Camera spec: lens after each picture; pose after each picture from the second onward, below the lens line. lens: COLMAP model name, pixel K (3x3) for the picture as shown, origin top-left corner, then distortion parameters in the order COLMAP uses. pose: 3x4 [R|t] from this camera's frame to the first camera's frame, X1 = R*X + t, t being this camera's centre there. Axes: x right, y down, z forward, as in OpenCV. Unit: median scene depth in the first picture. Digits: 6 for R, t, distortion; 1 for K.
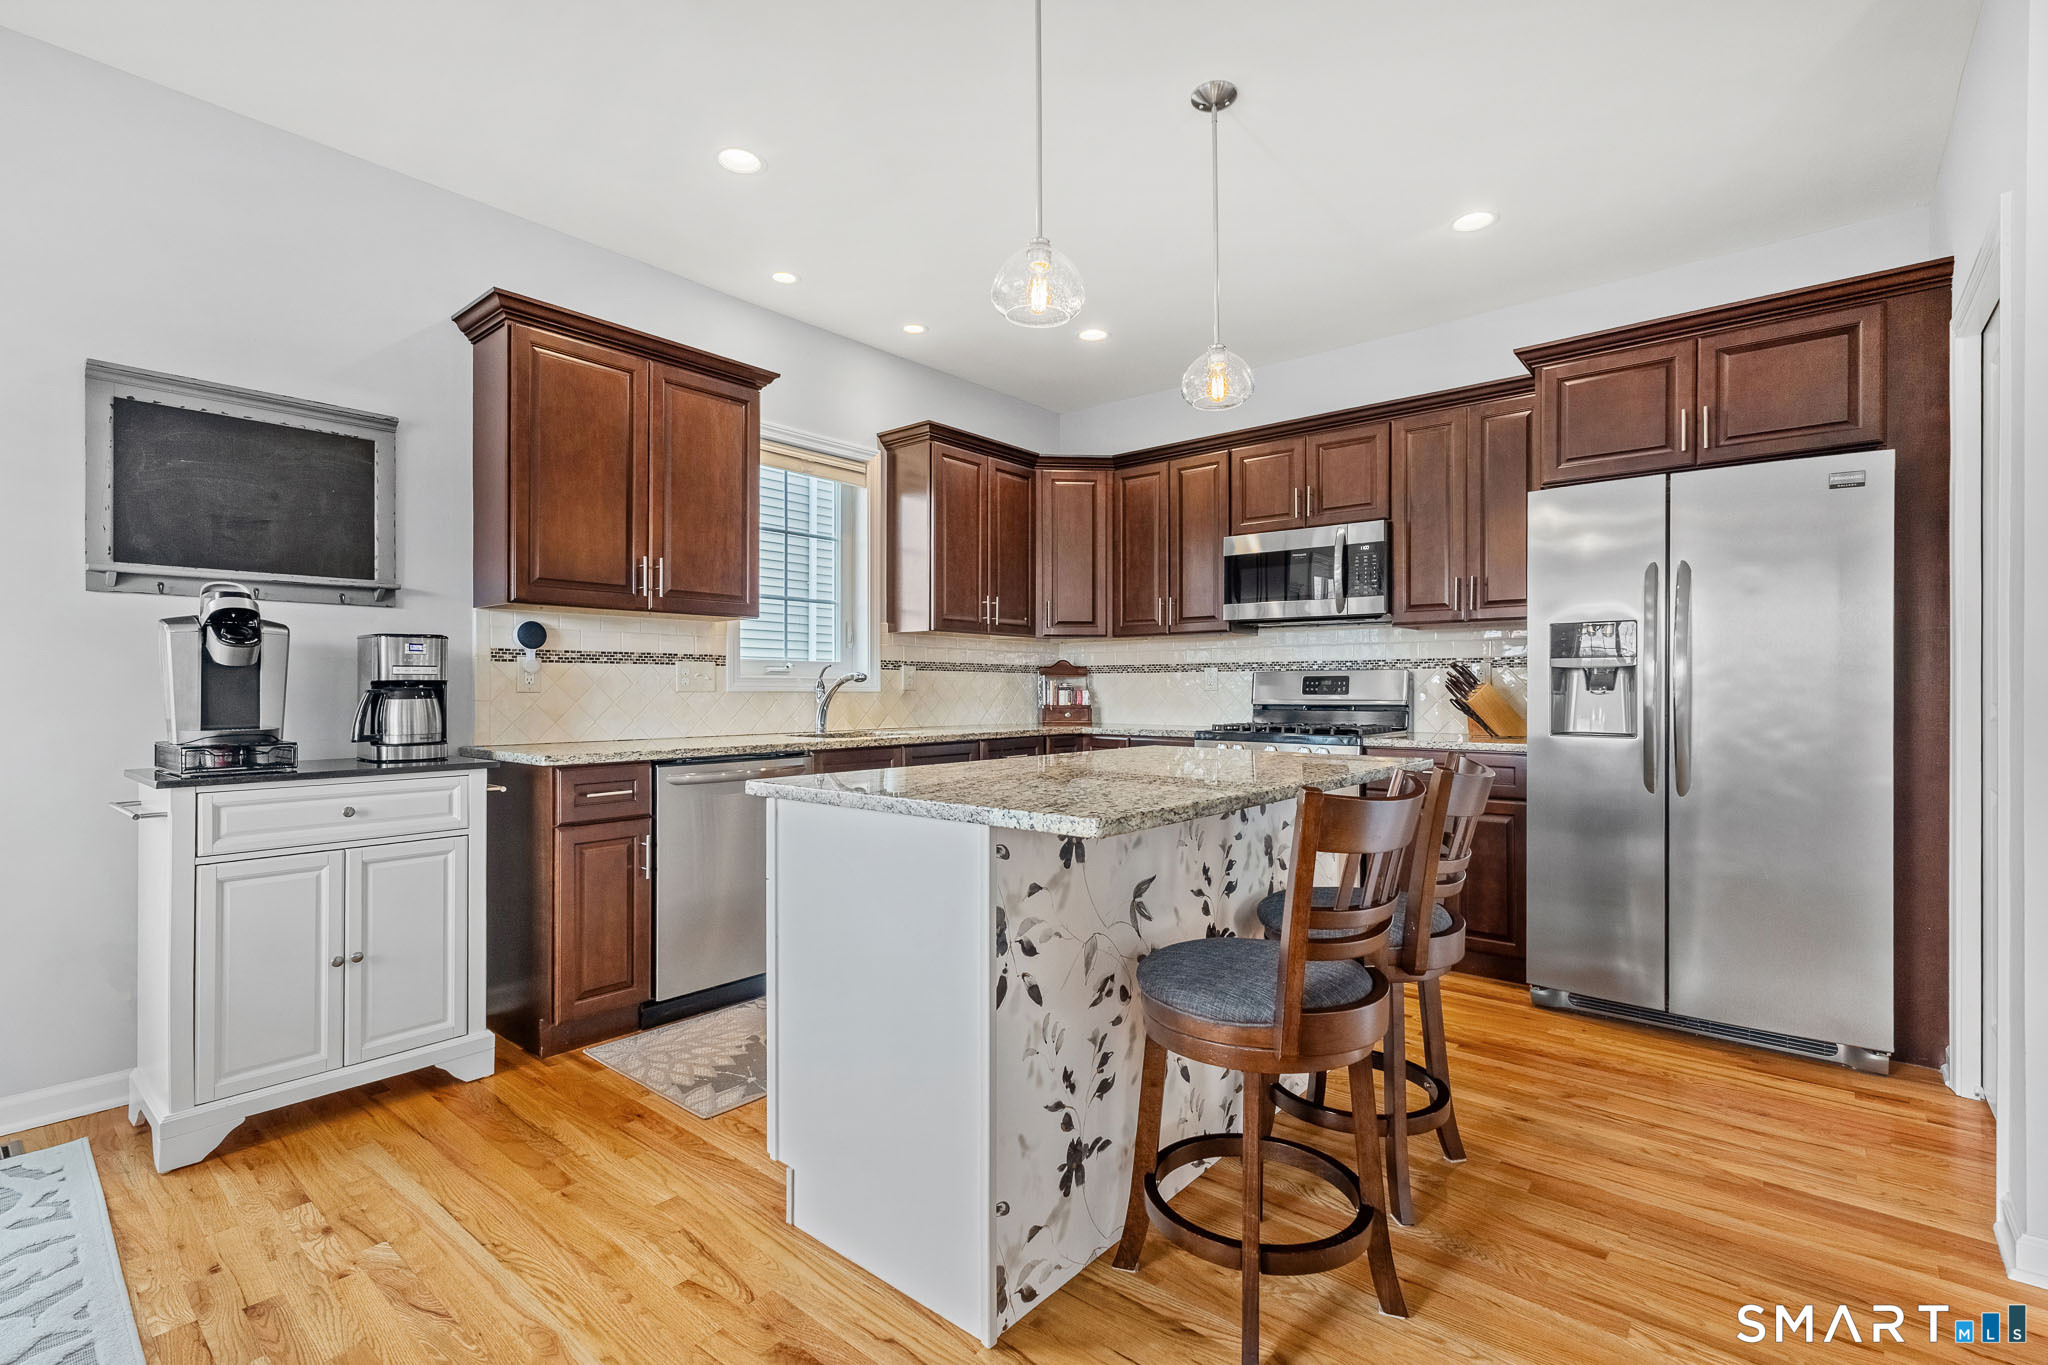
lens RADIAL K [[940.9, 0, 1020.1], [0, 940.9, 685.0], [0, 0, 1]] dist [0.012619, -0.000408]
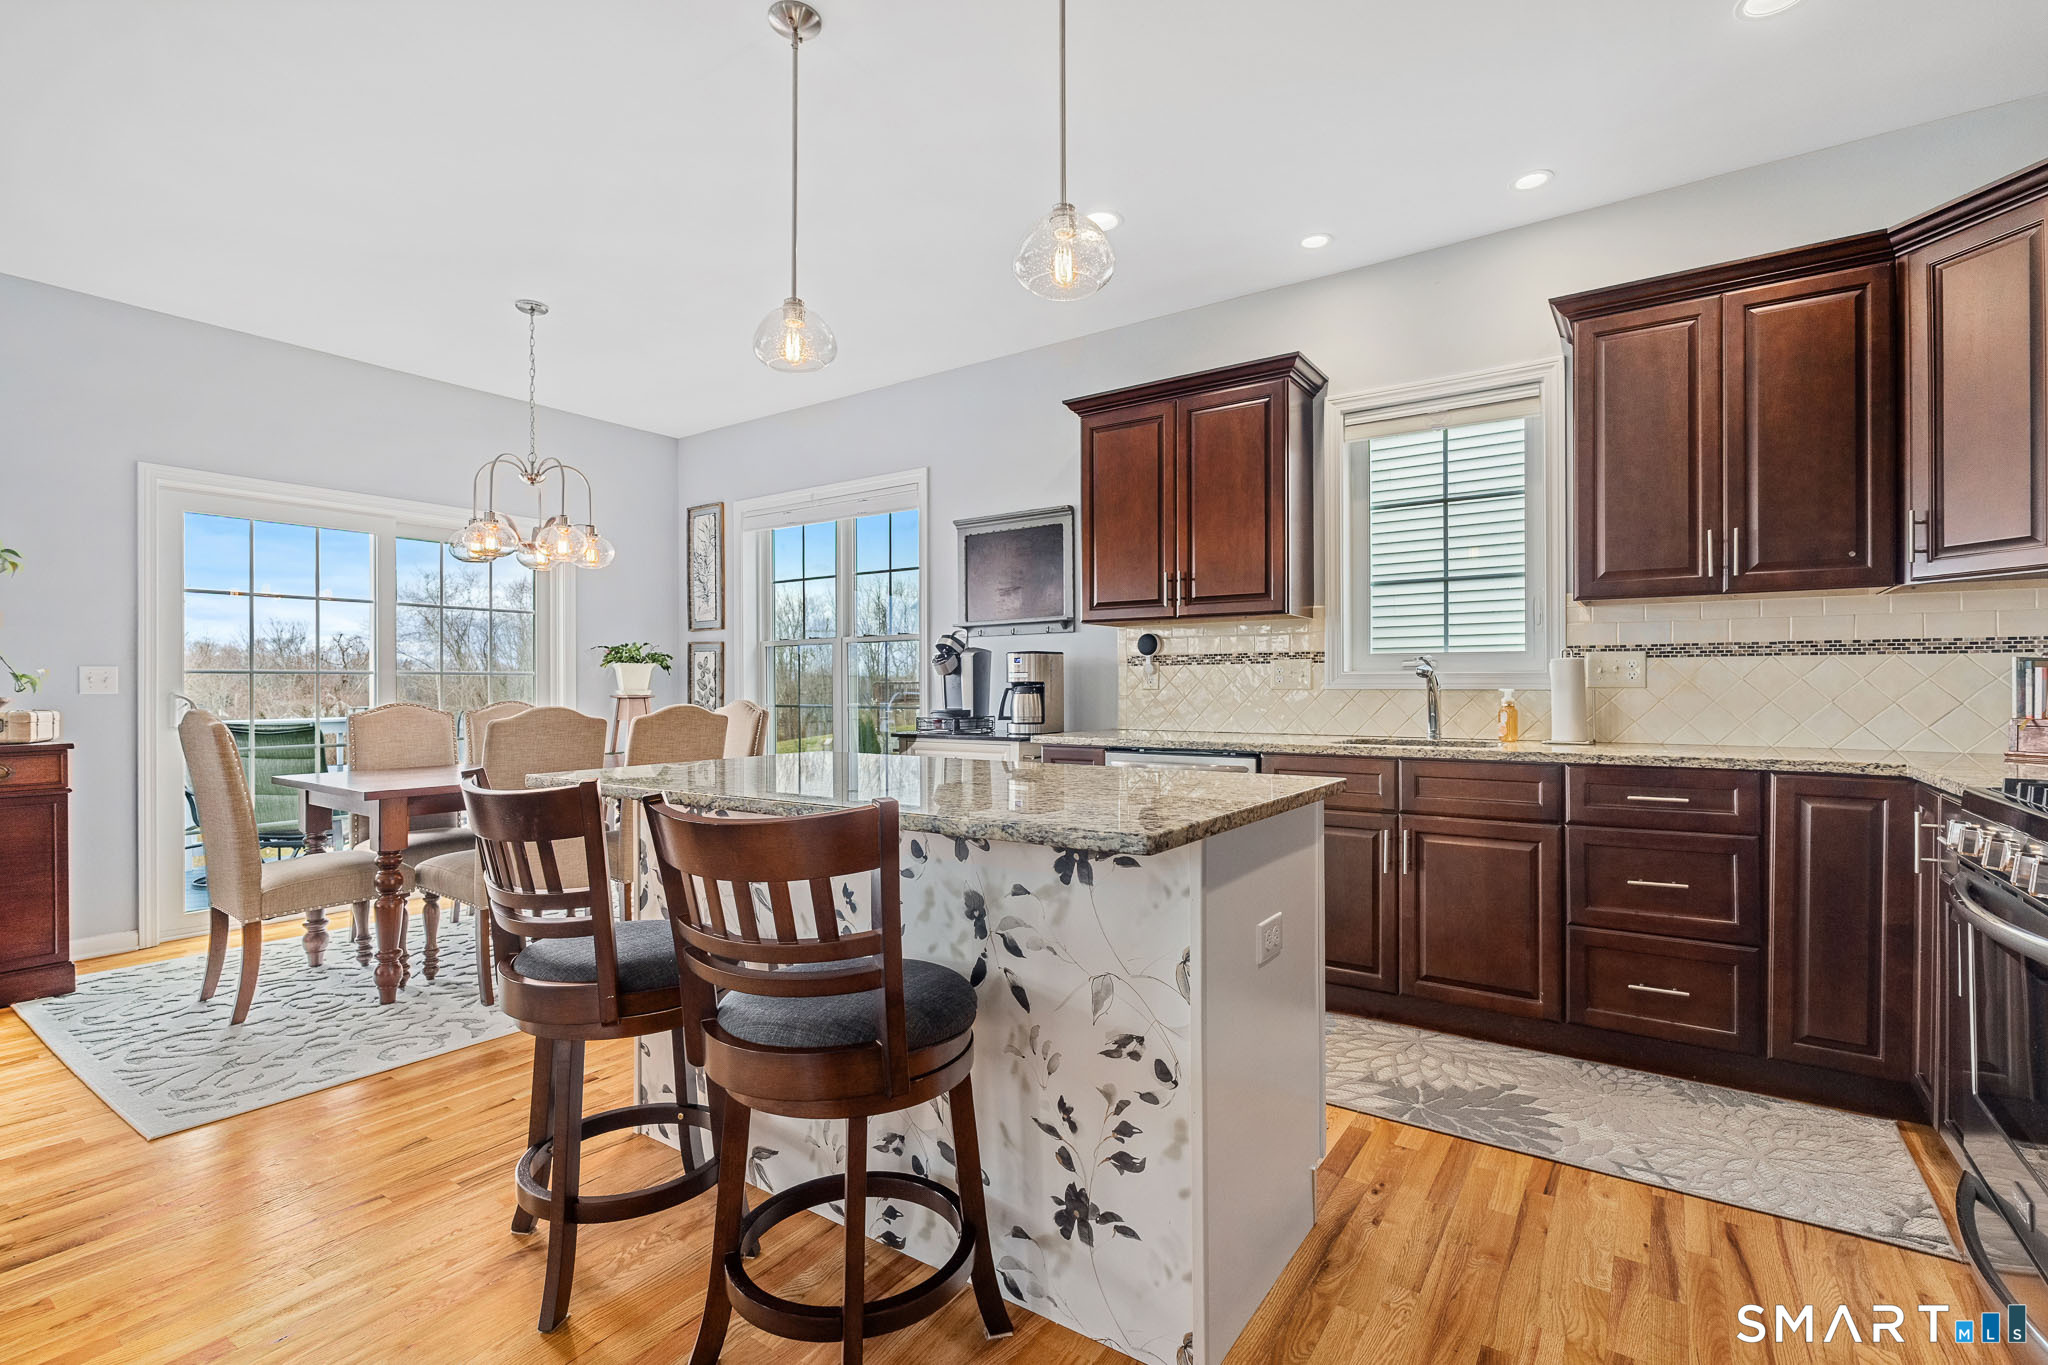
lens RADIAL K [[936.0, 0, 1024.0], [0, 936.0, 682.5], [0, 0, 1]] dist [-0.000957, 0.000513]
pose [[0.095207, -0.002916, -0.995453, 0.644685], [0.007903, 0.999966, -0.002174, 0.000059], [0.995426, -0.007660, 0.095227, 0.589626]]
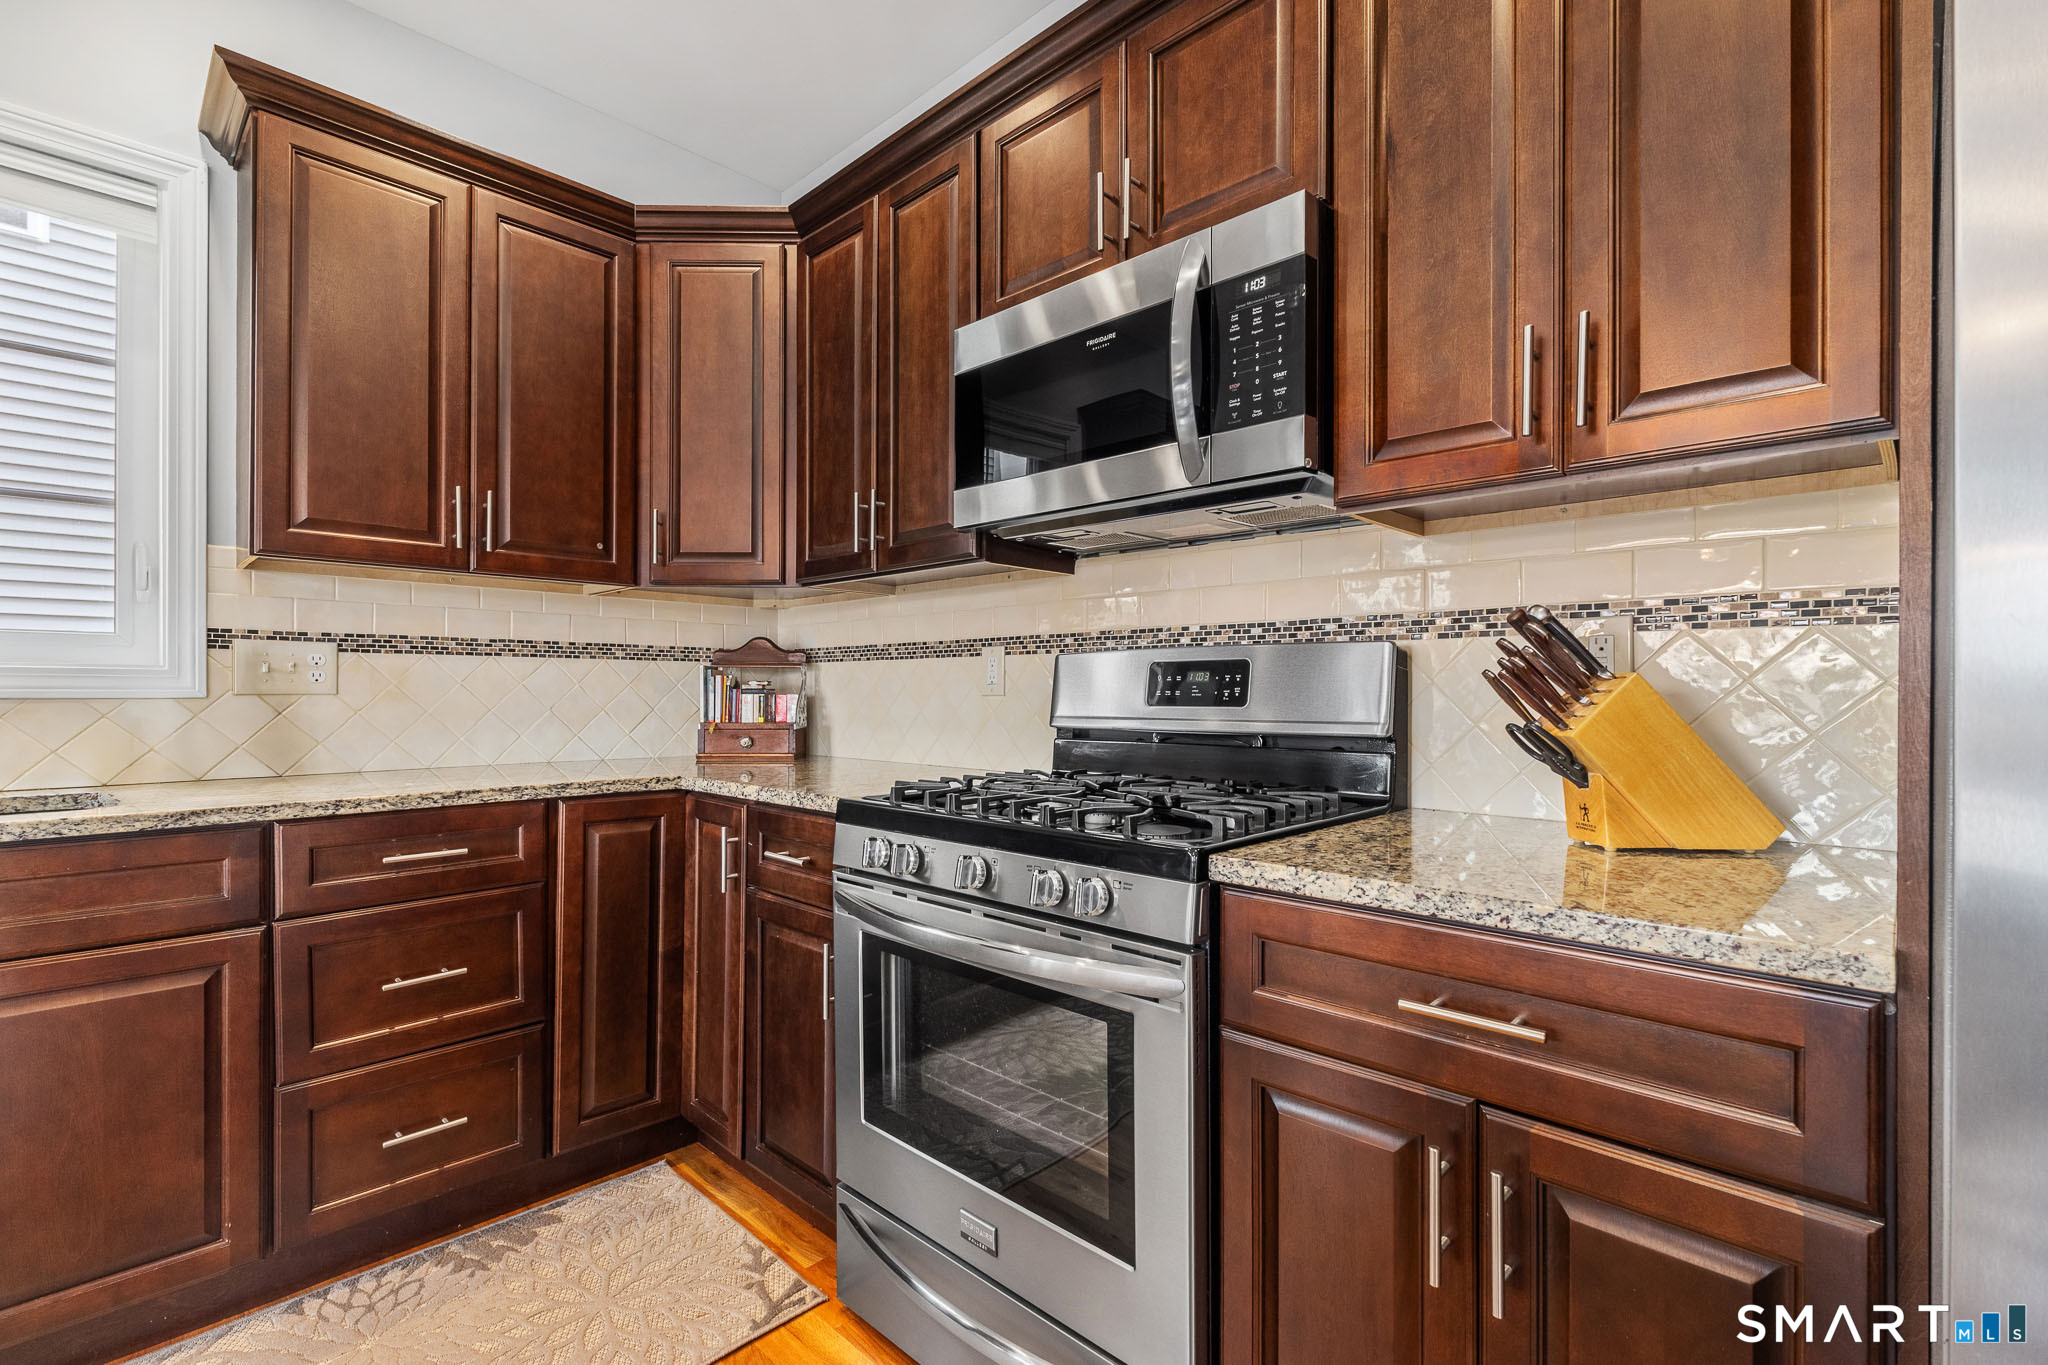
lens RADIAL K [[910.8, 0, 1028.1], [0, 910.8, 690.2], [0, 0, 1]] dist [-0.004225, -0.000319]
pose [[0.997909, 0.001205, -0.064617, 0.315225], [-0.000950, 0.999992, 0.003982, 0.002018], [0.064621, -0.003912, 0.997902, 0.684889]]
